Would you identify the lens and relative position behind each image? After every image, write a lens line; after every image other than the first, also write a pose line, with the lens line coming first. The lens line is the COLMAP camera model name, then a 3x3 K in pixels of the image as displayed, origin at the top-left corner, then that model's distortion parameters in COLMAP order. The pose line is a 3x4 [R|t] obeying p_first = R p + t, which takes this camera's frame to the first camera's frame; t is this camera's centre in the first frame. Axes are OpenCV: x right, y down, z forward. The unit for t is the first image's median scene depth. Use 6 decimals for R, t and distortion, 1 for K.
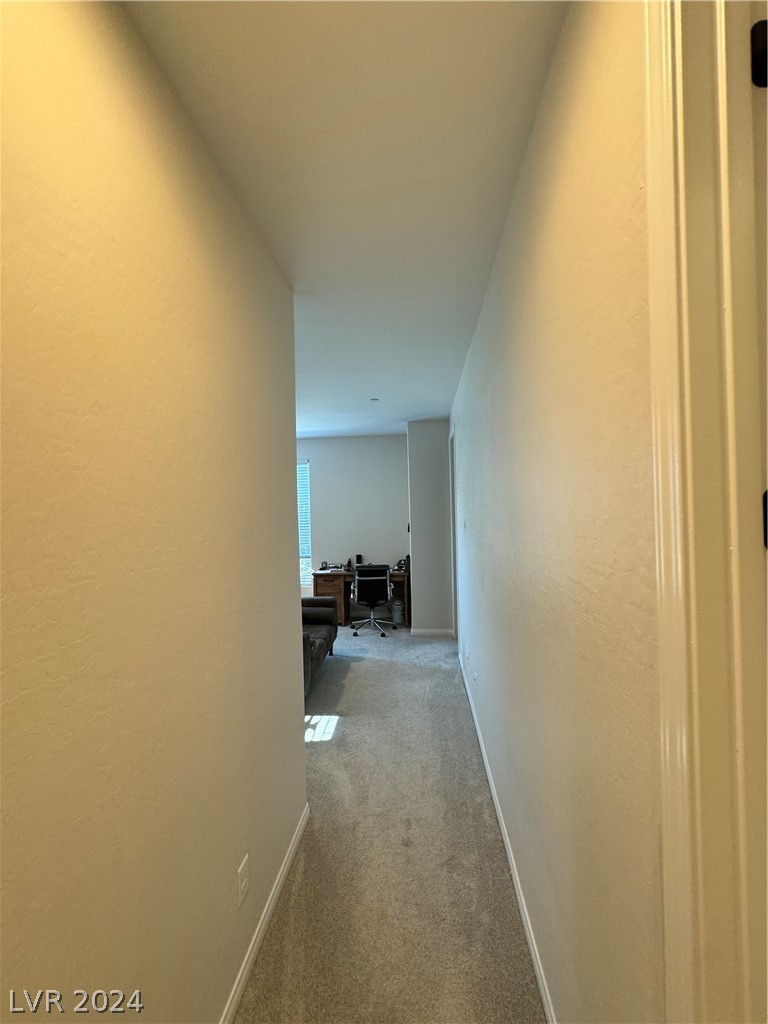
lens RADIAL K [[416.5, 0, 384.2], [0, 416.5, 510.7], [0, 0, 1]] dist [-0.003281, 0.000596]
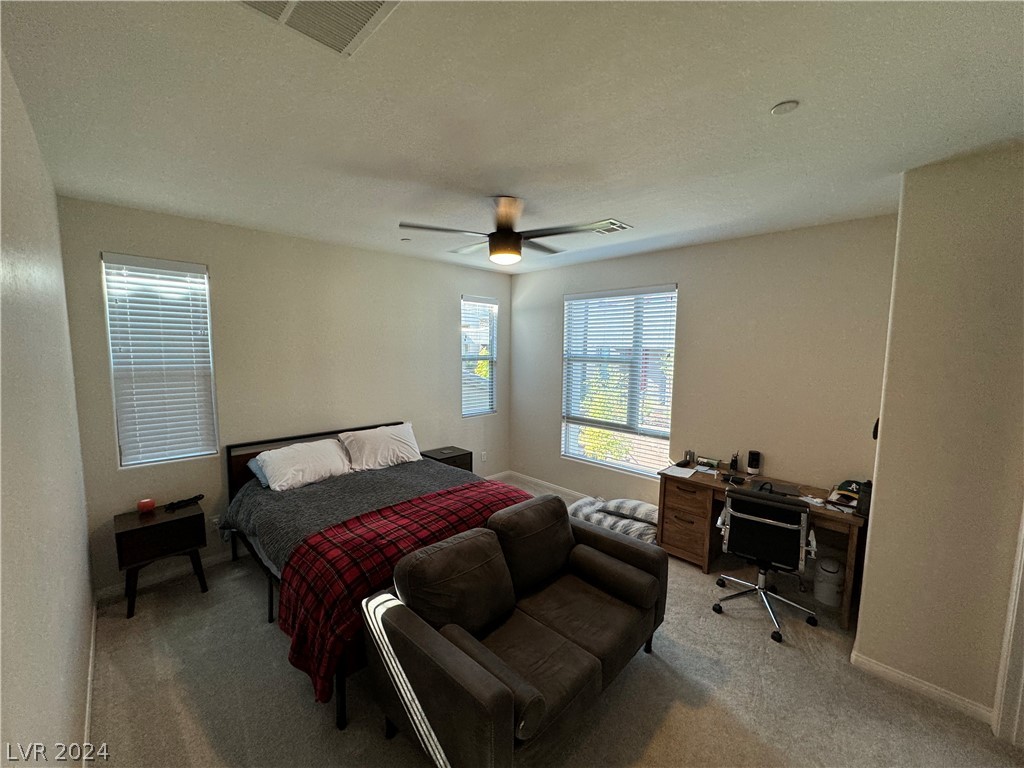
lens RADIAL K [[416.5, 0, 509.7], [0, 416.5, 385.2], [0, 0, 1]] dist [-0.003281, 0.000596]
pose [[0.769752, 0.093701, -0.631429, 0.033324], [-0.032208, 0.993609, 0.108183, -0.035938], [0.637530, -0.062937, 0.767850, 0.406862]]
